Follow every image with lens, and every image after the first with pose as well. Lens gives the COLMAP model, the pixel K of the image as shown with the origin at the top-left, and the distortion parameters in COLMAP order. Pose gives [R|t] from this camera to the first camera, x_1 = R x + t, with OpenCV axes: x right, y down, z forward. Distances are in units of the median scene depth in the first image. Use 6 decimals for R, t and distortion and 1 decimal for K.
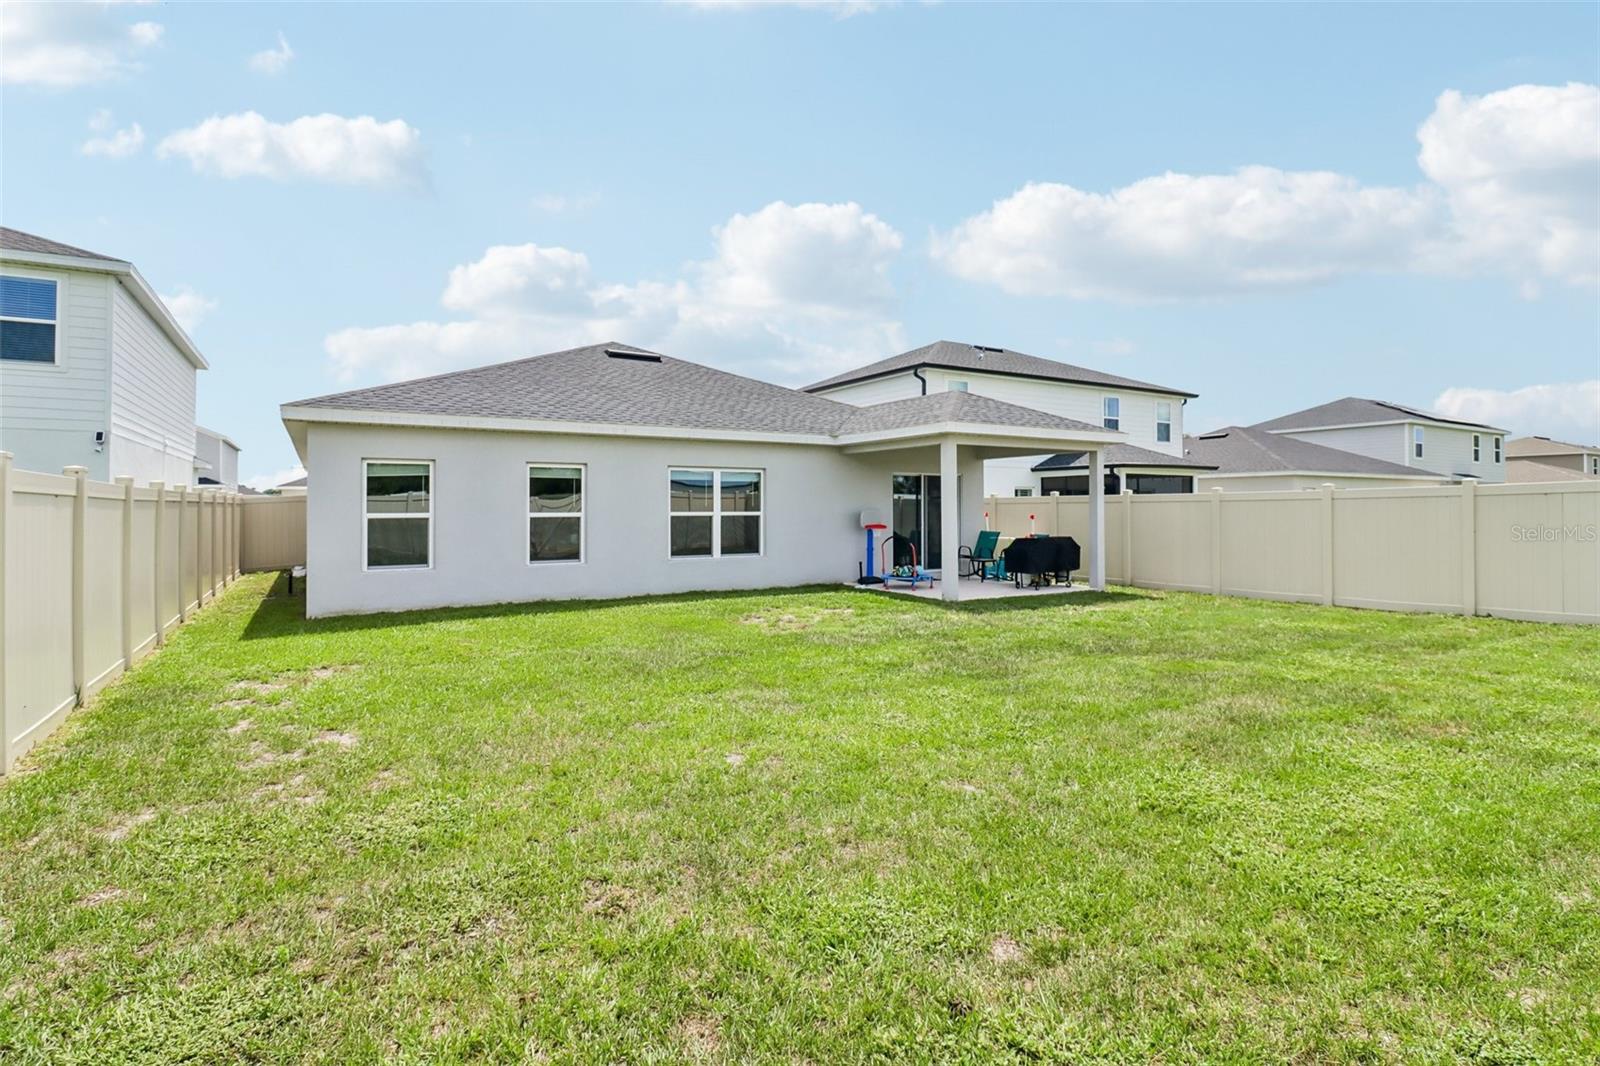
lens RADIAL K [[790.8, 0, 805.8], [0, 790.8, 494.5], [0, 0, 1]] dist [0.001650, -0.015492]
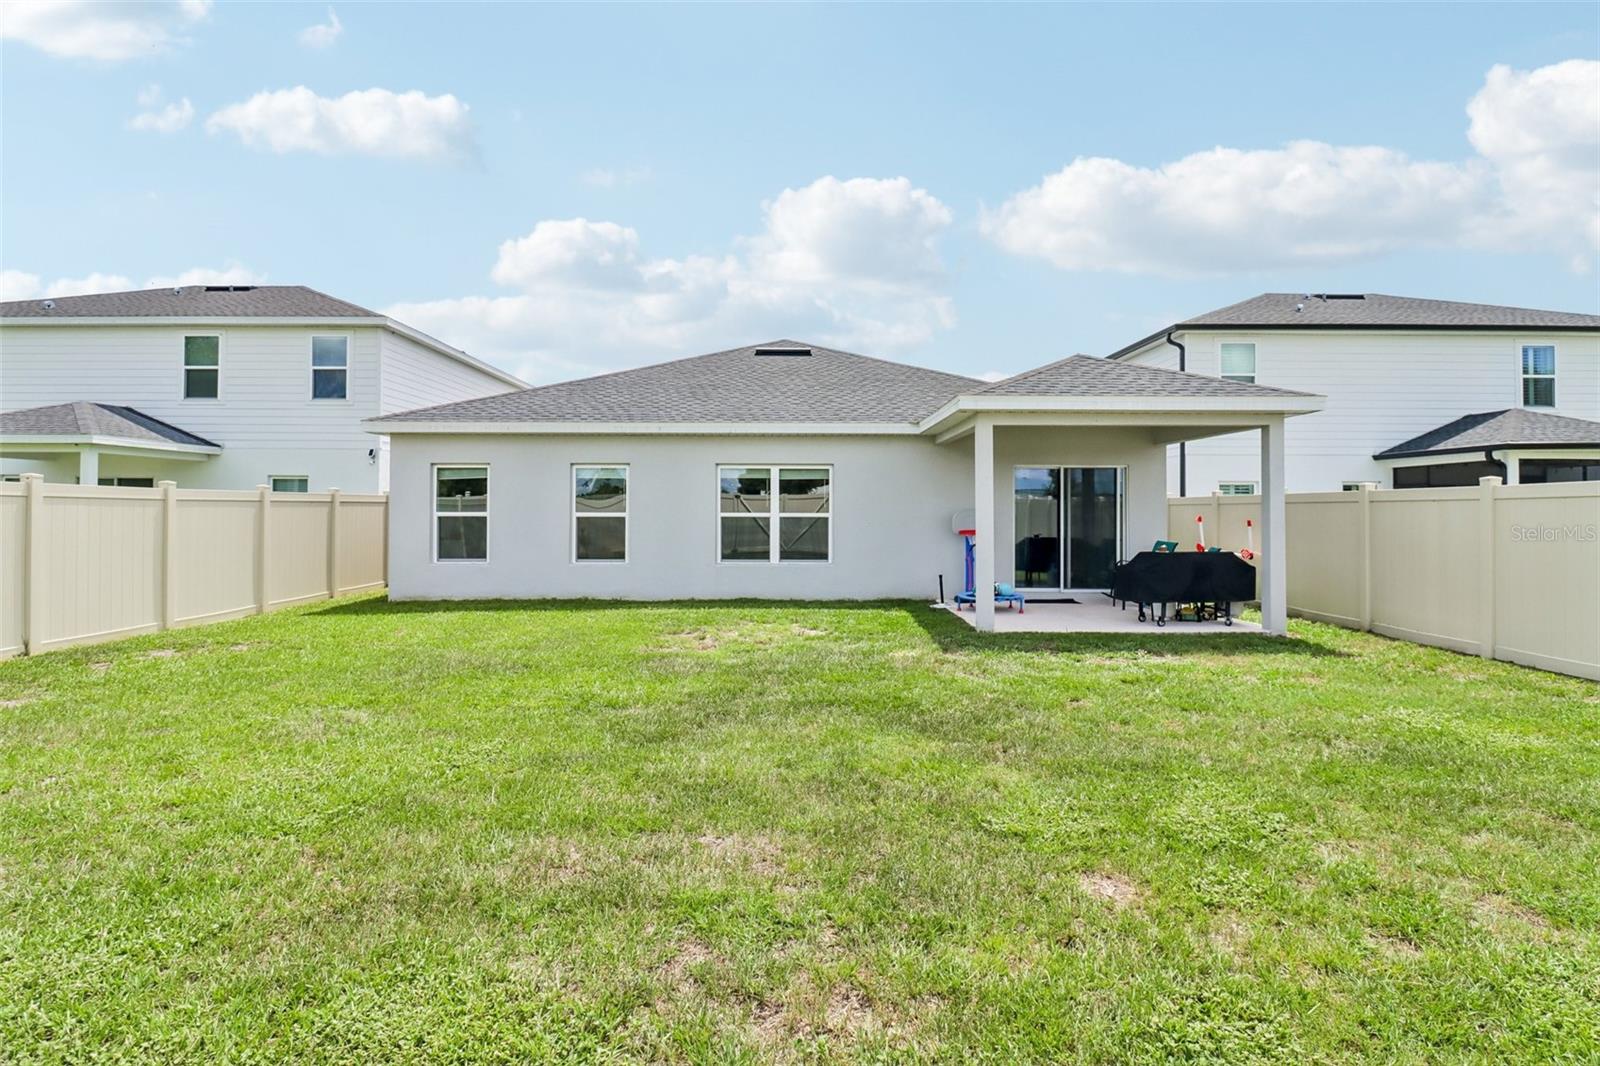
lens RADIAL K [[790.8, 0, 805.8], [0, 790.8, 494.5], [0, 0, 1]] dist [0.001650, -0.015492]
pose [[0.859414, -0.005695, -0.511249, 0.386885], [0.004818, 0.999984, -0.003041, 0.003717], [0.511258, 0.000150, 0.859427, 0.235052]]
